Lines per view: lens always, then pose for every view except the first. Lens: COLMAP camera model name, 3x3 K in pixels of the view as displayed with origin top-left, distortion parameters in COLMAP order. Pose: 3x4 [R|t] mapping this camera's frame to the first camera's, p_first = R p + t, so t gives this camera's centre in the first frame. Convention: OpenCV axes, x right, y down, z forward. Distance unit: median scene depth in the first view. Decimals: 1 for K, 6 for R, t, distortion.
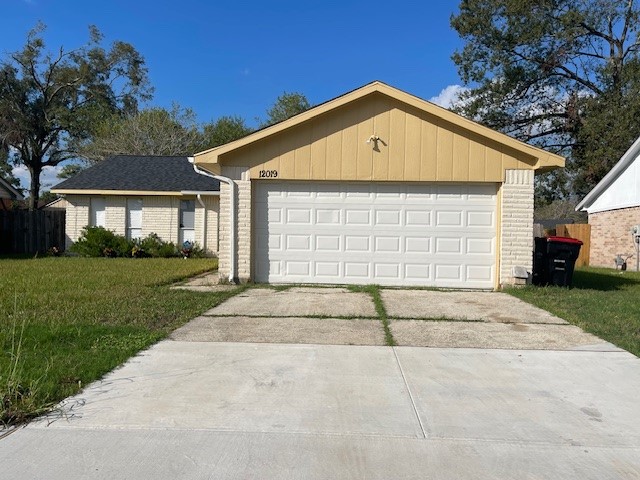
lens RADIAL K [[501.1, 0, 320.1], [0, 501.1, 243.6], [0, 0, 1]] dist [0.051106, -0.061373]
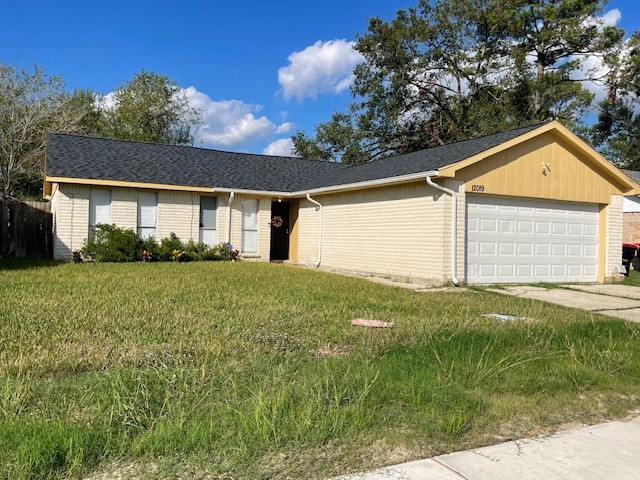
lens RADIAL K [[527.4, 0, 316.2], [0, 527.4, 237.1], [0, 0, 1]] dist [0.021798, 0.005413]
pose [[0.867365, 0.005241, 0.497645, -1.002158], [-0.005226, 0.999985, -0.001422, -0.023820], [-0.497645, -0.001368, 0.867380, 0.135911]]
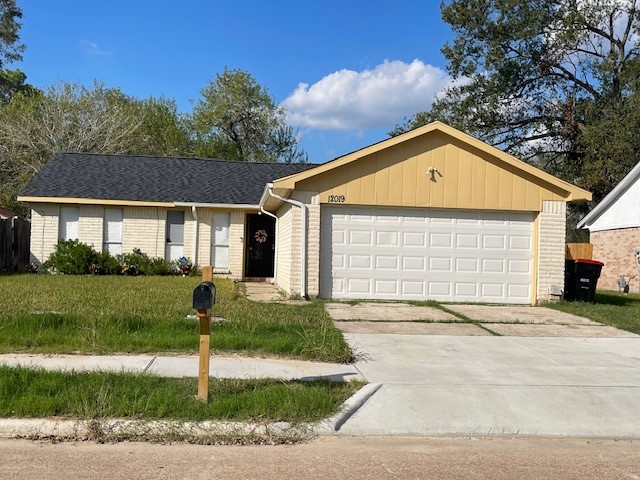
lens RADIAL K [[727.6, 0, 316.9], [0, 727.6, 243.2], [0, 0, 1]] dist [0.033914, 0.000000]
pose [[0.987609, 0.013356, 0.156367, -0.384299], [-0.009847, 0.999683, -0.023190, -0.005235], [-0.156627, 0.021363, 0.987427, -0.541969]]
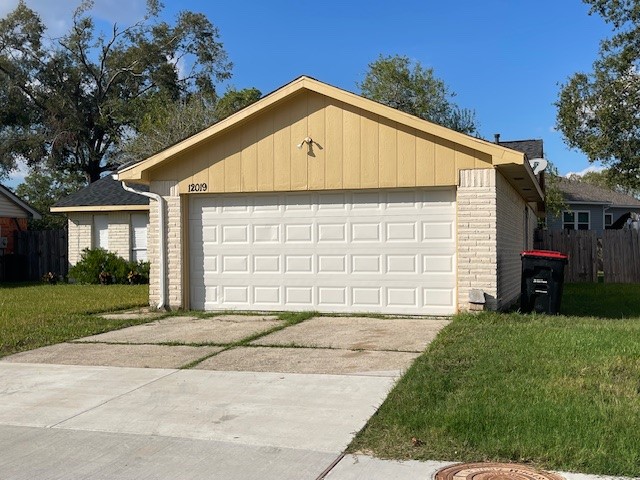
lens RADIAL K [[727.6, 0, 330.6], [0, 727.6, 246.9], [0, 0, 1]] dist [0.033914, 0.000000]
pose [[0.968672, -0.026099, -0.246967, 0.432542], [0.021489, 0.999541, -0.021343, -0.001407], [0.247411, 0.015367, 0.968789, -0.186854]]
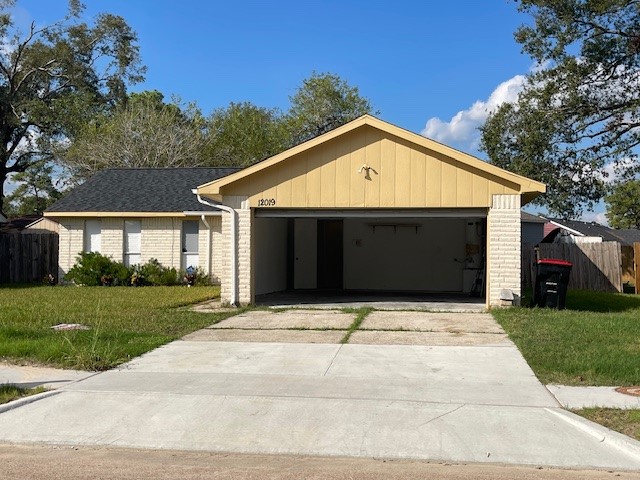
lens RADIAL K [[756.5, 0, 317.4], [0, 756.5, 236.1], [0, 0, 1]] dist [0.045902, 0.000000]
pose [[0.995968, -0.013804, -0.088646, 0.139736], [0.009997, 0.999014, -0.043247, 0.001483], [0.089156, 0.042186, 0.995124, -0.557943]]
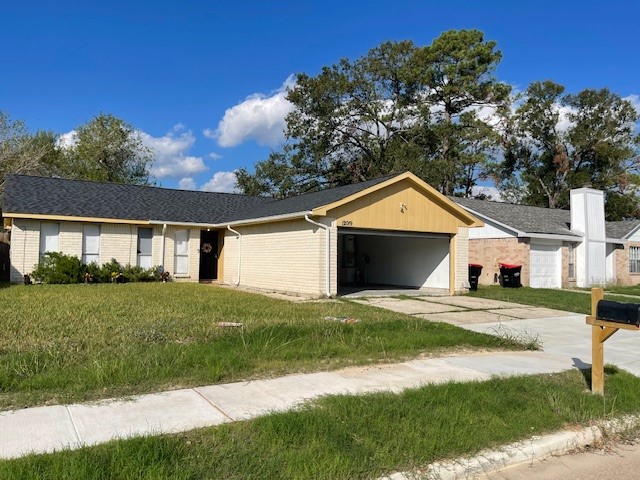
lens RADIAL K [[483.3, 0, 308.8], [0, 483.3, 242.9], [0, 0, 1]] dist [0.061390, -0.079960]
pose [[0.831214, 0.017246, 0.555686, -0.976242], [0.001935, 0.999423, -0.033912, -0.031837], [-0.555950, 0.029264, 0.830701, -0.125037]]
